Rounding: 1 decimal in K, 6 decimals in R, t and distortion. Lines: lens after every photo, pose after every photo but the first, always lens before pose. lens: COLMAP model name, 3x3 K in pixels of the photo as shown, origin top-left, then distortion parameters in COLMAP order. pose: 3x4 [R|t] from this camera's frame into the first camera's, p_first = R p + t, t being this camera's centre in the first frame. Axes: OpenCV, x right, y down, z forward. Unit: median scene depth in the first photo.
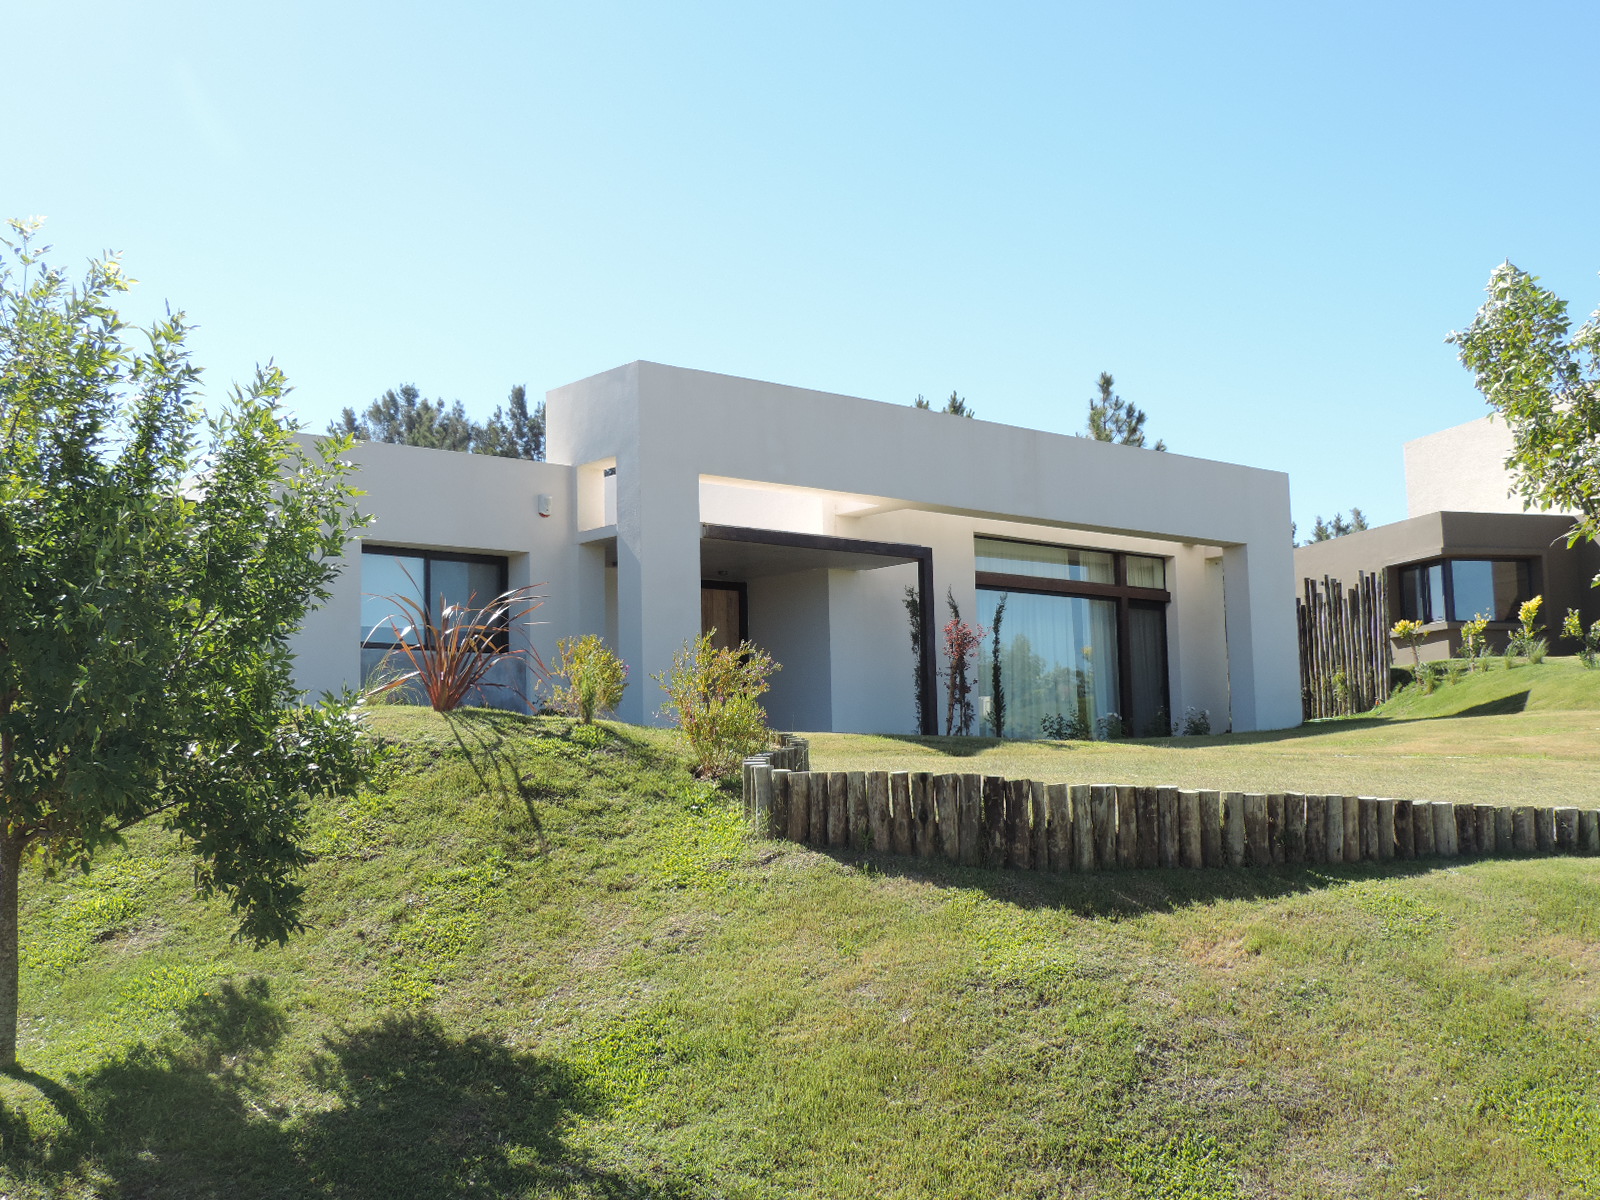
lens RADIAL K [[1698.5, 0, 800.0], [0, 1698.5, 600.0], [0, 0, 1]] dist [-0.095634, -0.008692]
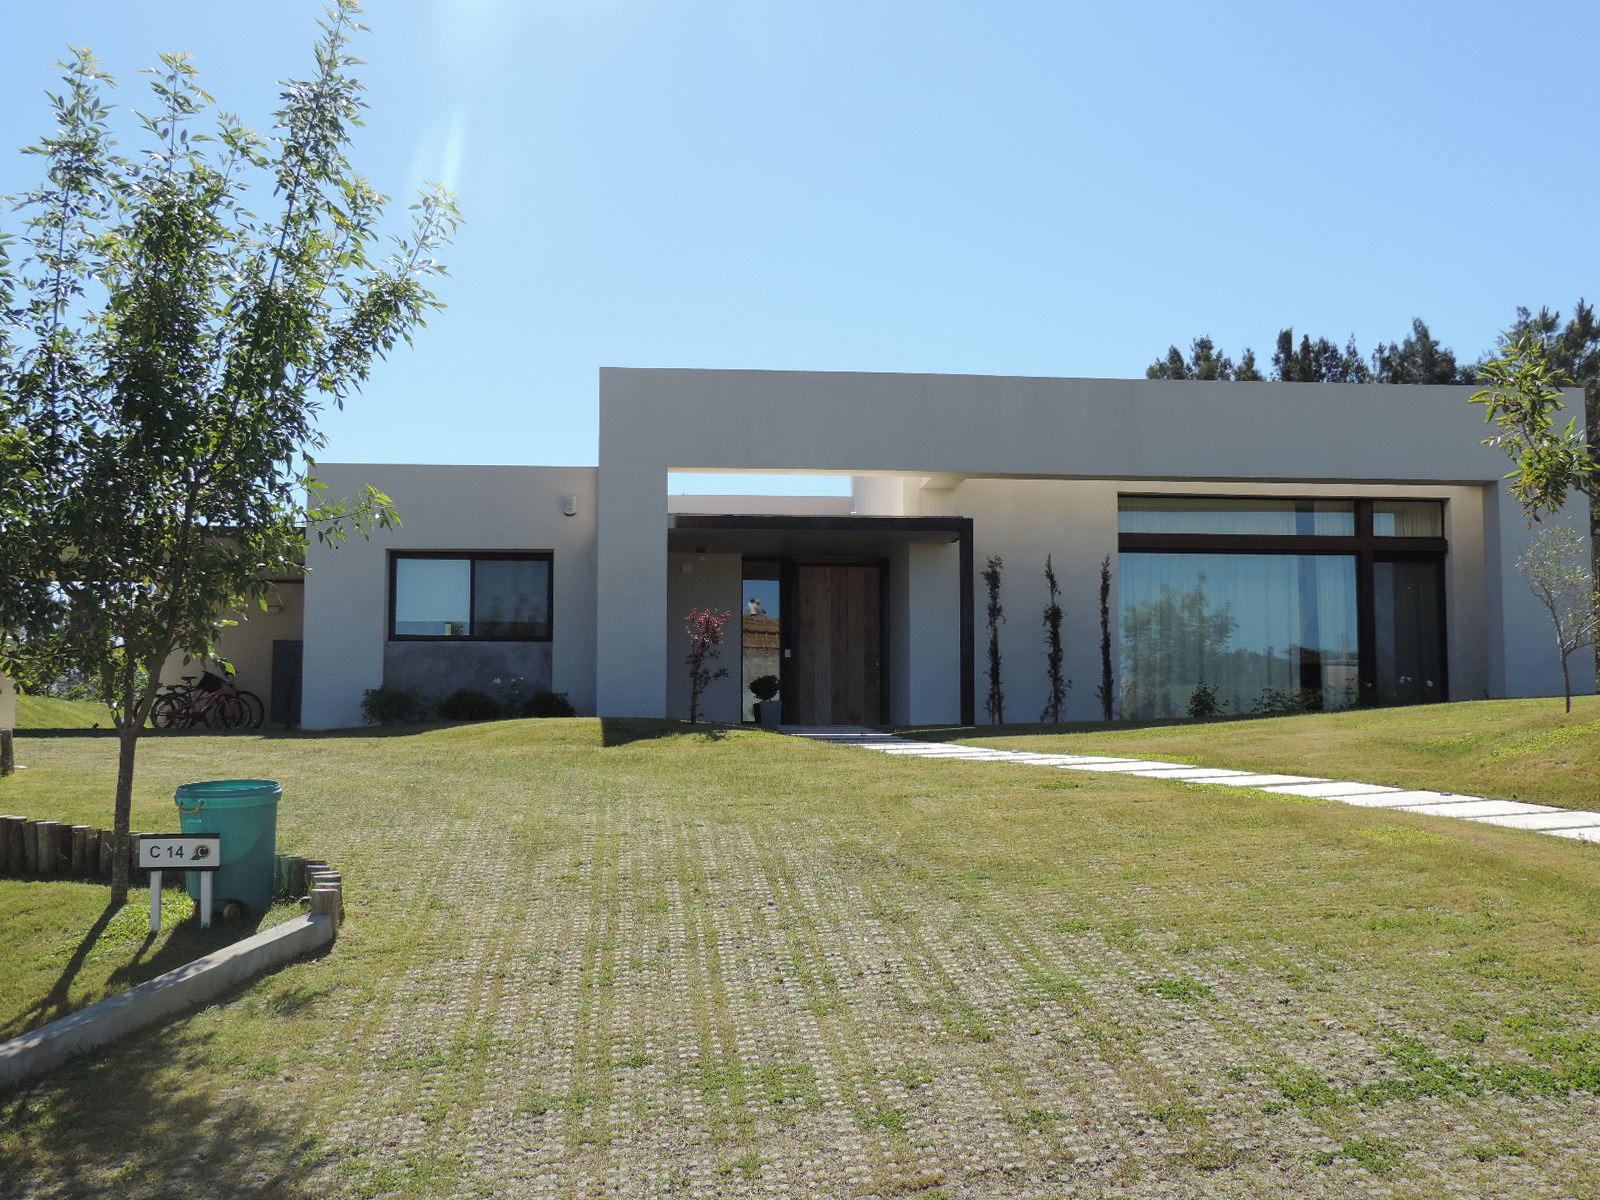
lens RADIAL K [[1698.5, 0, 800.0], [0, 1698.5, 600.0], [0, 0, 1]] dist [-0.095634, -0.008692]
pose [[0.817020, -0.027372, -0.575960, 0.471163], [0.046480, 0.998748, 0.018469, -0.006046], [0.574734, -0.041860, 0.817269, 0.137976]]
